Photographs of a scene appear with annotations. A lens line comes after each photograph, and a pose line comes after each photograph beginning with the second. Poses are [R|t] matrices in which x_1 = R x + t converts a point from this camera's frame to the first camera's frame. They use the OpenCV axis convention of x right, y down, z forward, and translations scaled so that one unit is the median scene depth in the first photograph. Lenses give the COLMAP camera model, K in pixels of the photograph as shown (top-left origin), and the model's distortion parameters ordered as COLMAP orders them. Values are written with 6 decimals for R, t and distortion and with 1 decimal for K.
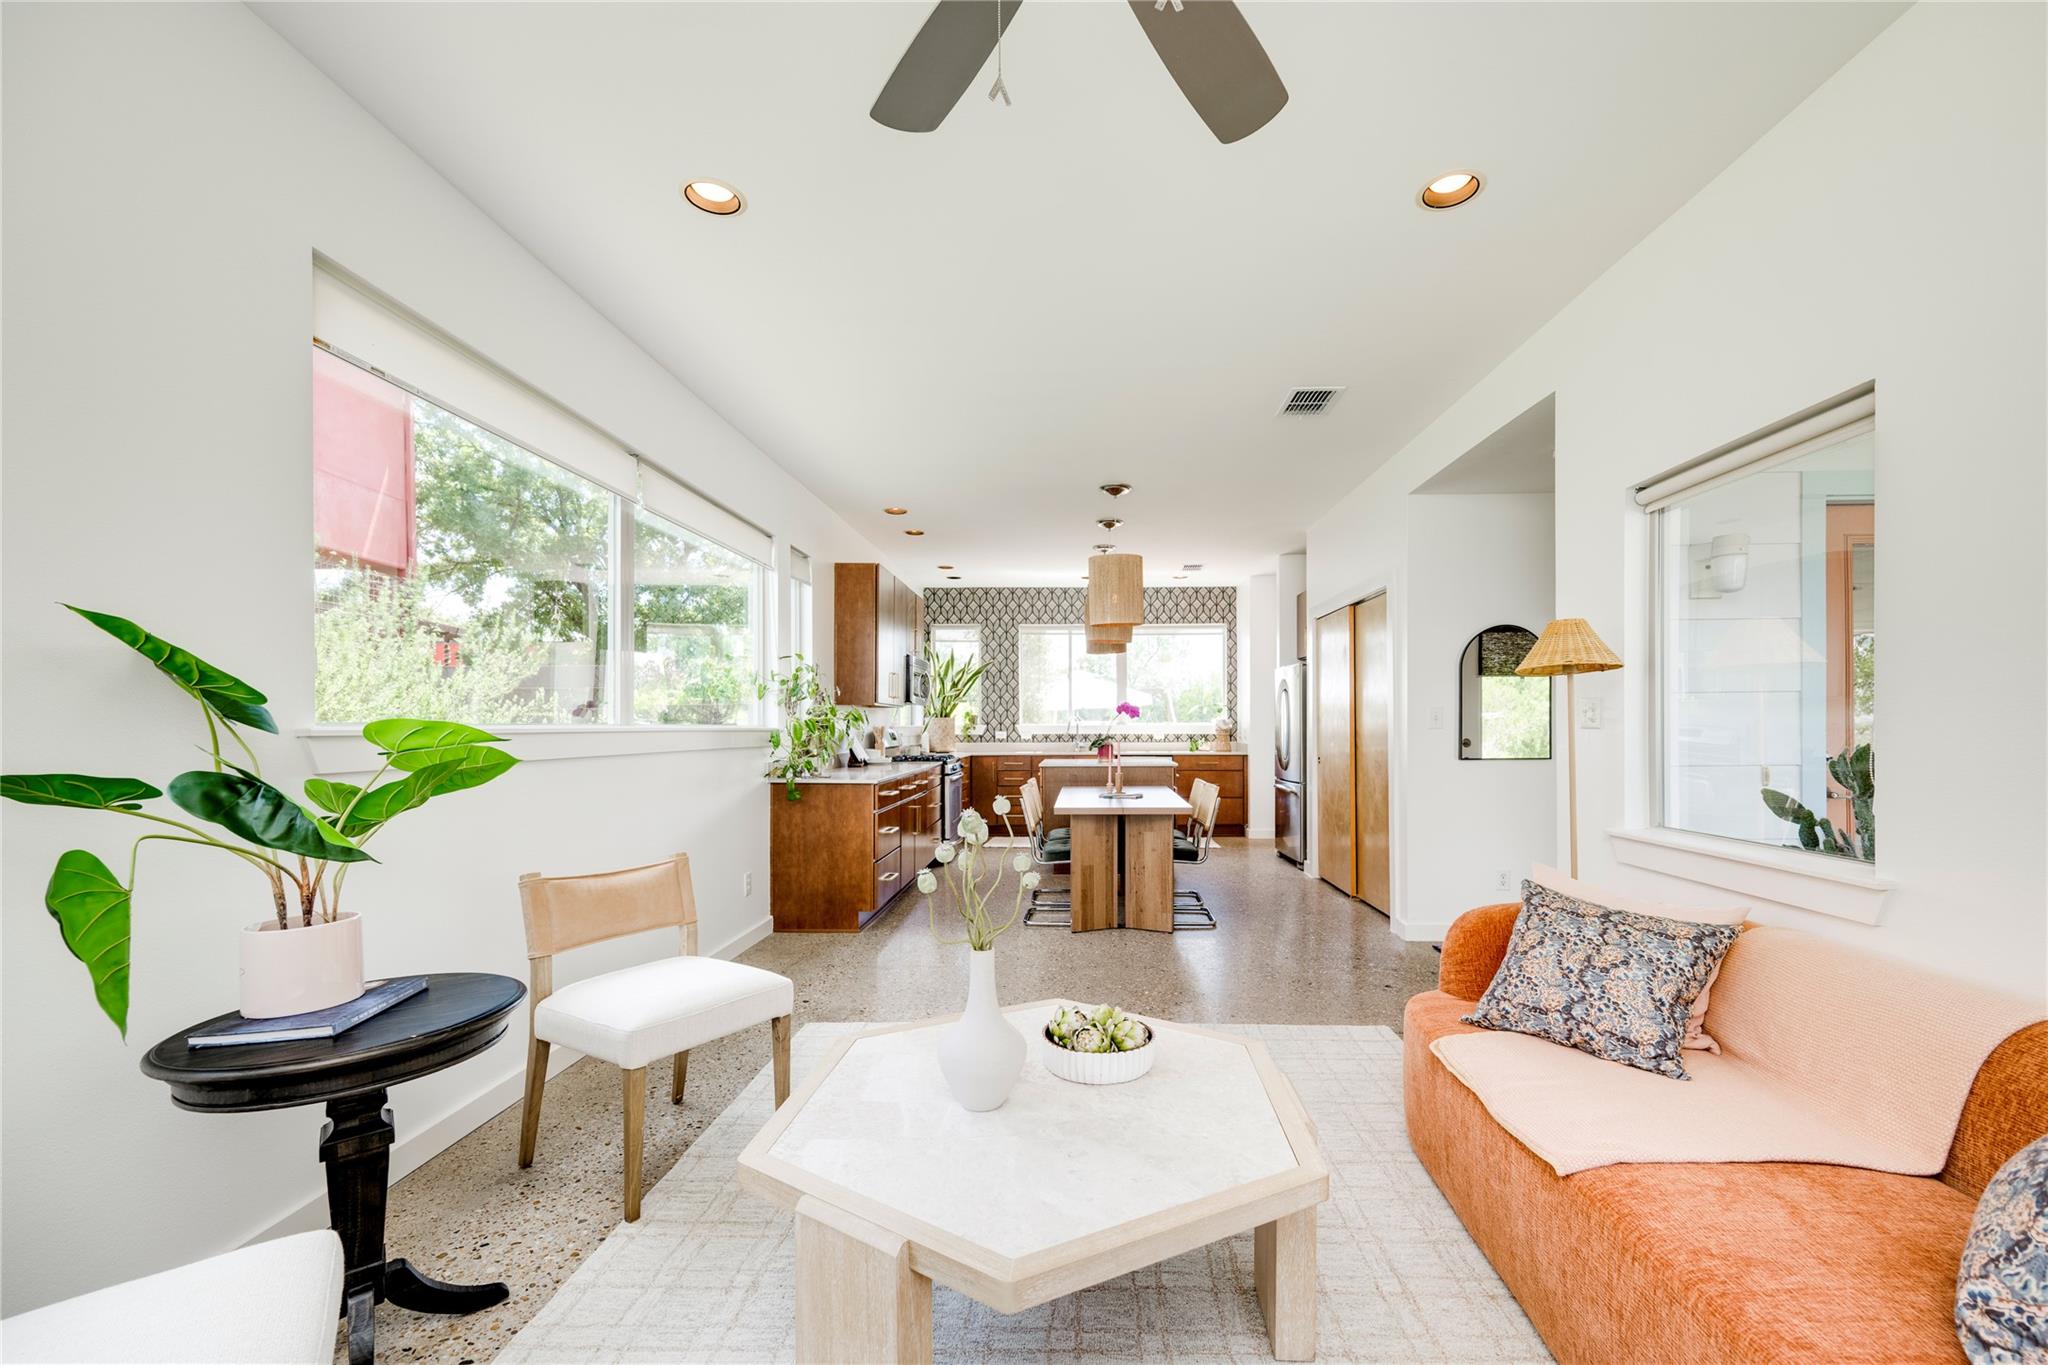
lens RADIAL K [[820.2, 0, 1063.2], [0, 820.2, 728.6], [0, 0, 1]] dist [0.000549, -0.000072]
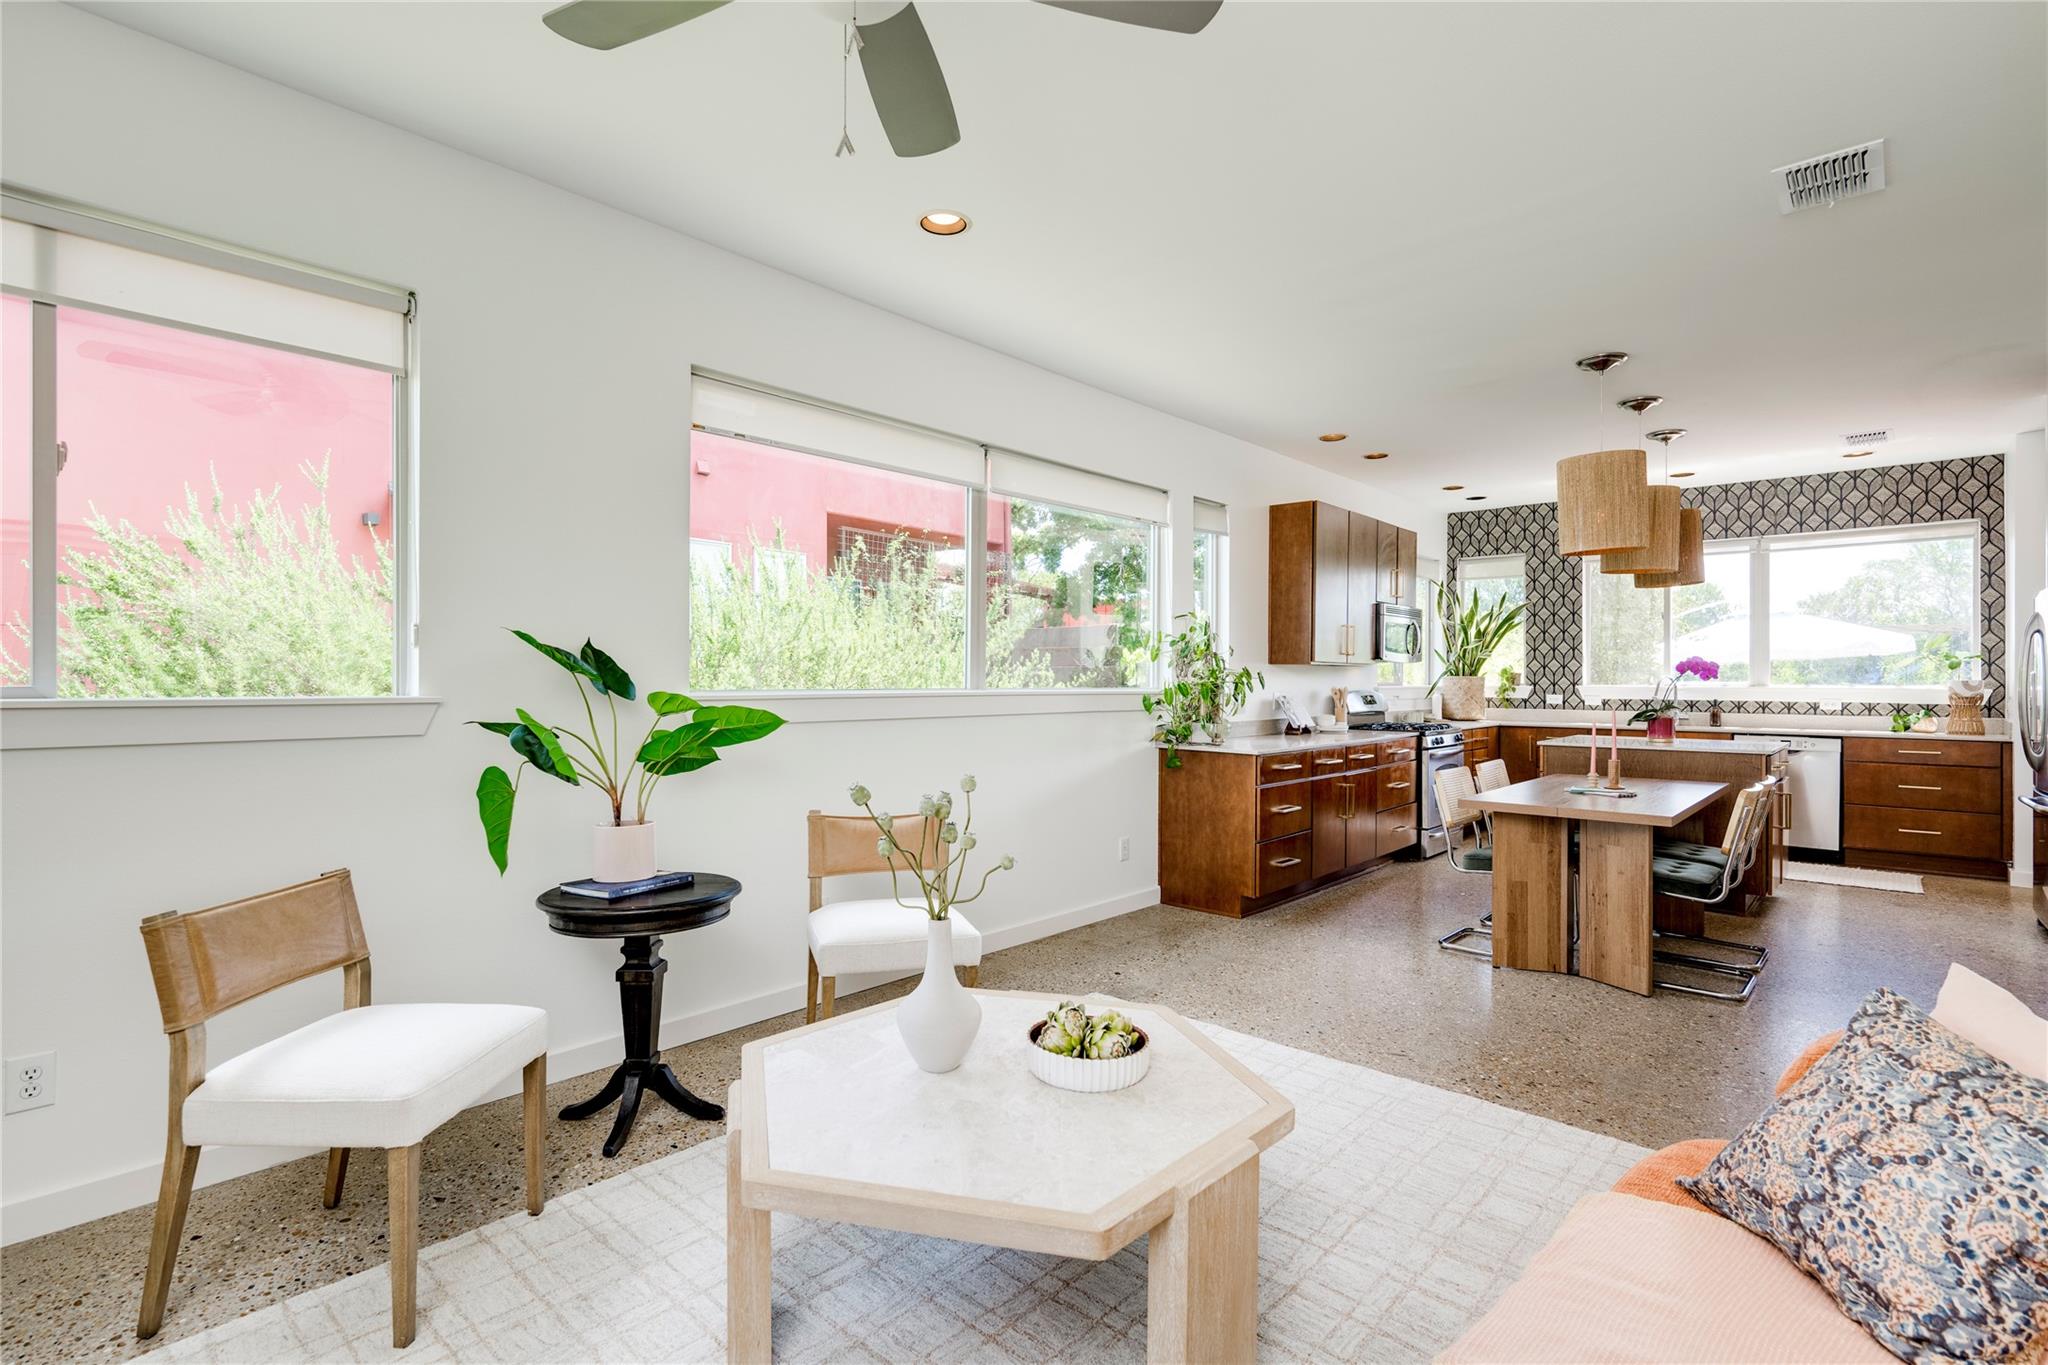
lens RADIAL K [[956.0, 0, 1024.0], [0, 956.0, 682.5], [0, 0, 1]] dist [0.001012, -0.000159]
pose [[0.753297, 0.007233, -0.657641, 0.174927], [-0.007267, 0.999970, 0.002673, -0.008313], [0.657641, 0.002765, 0.753327, 0.033332]]
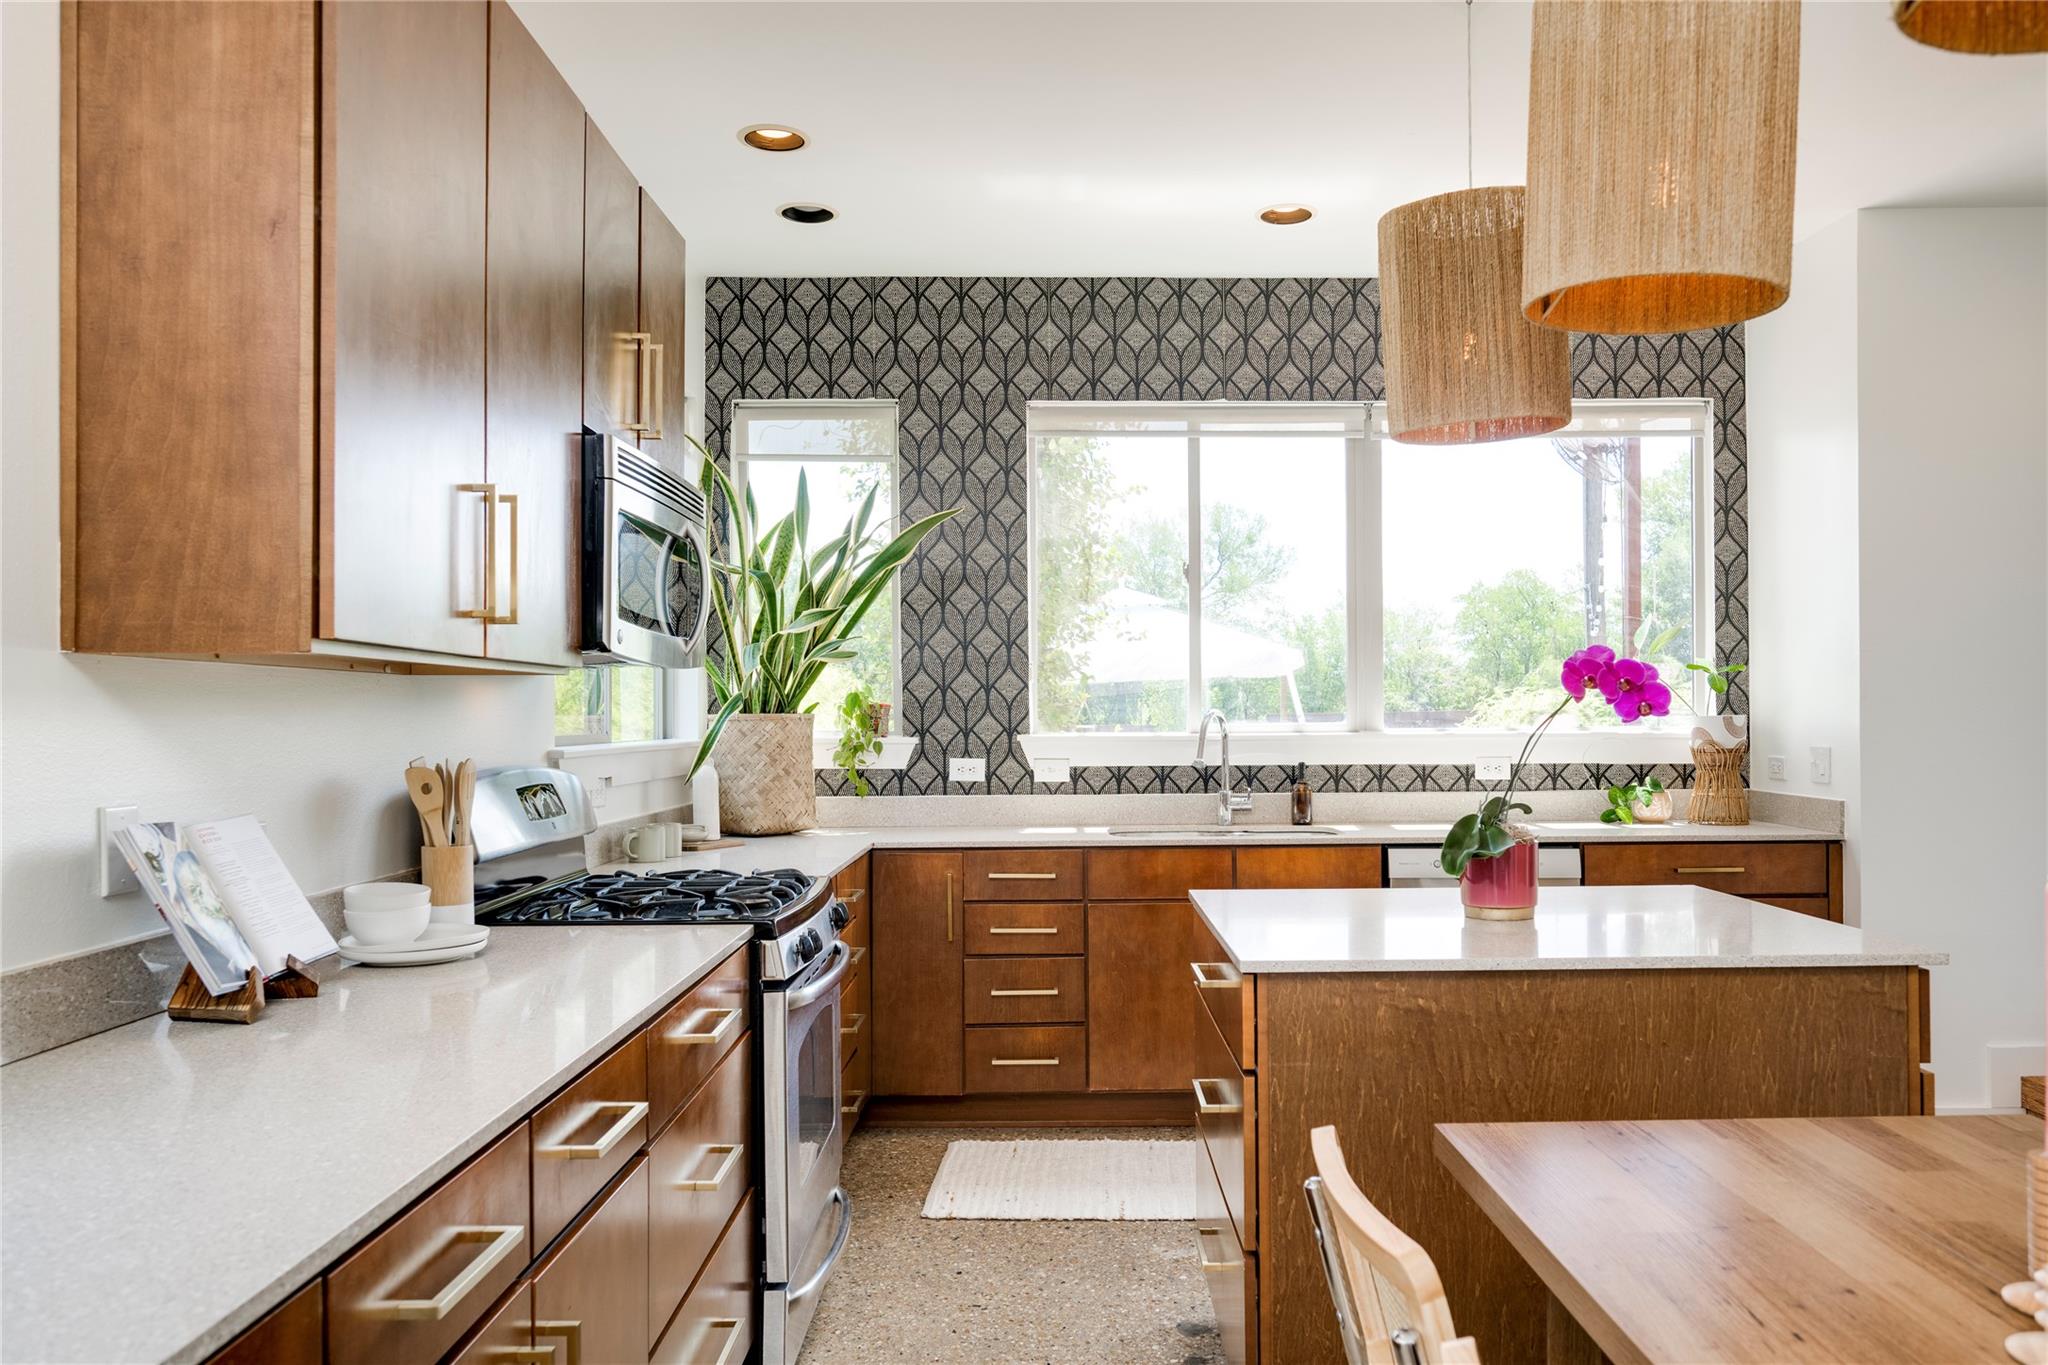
lens RADIAL K [[1508.8, 0, 1064.9], [0, 1508.8, 703.6], [0, 0, 1]] dist [0.000680, -0.000186]
pose [[0.999441, -0.003497, 0.033246, -0.076784], [0.003928, 0.999909, -0.012917, -0.011936], [-0.033198, 0.013040, 0.999364, 0.589937]]
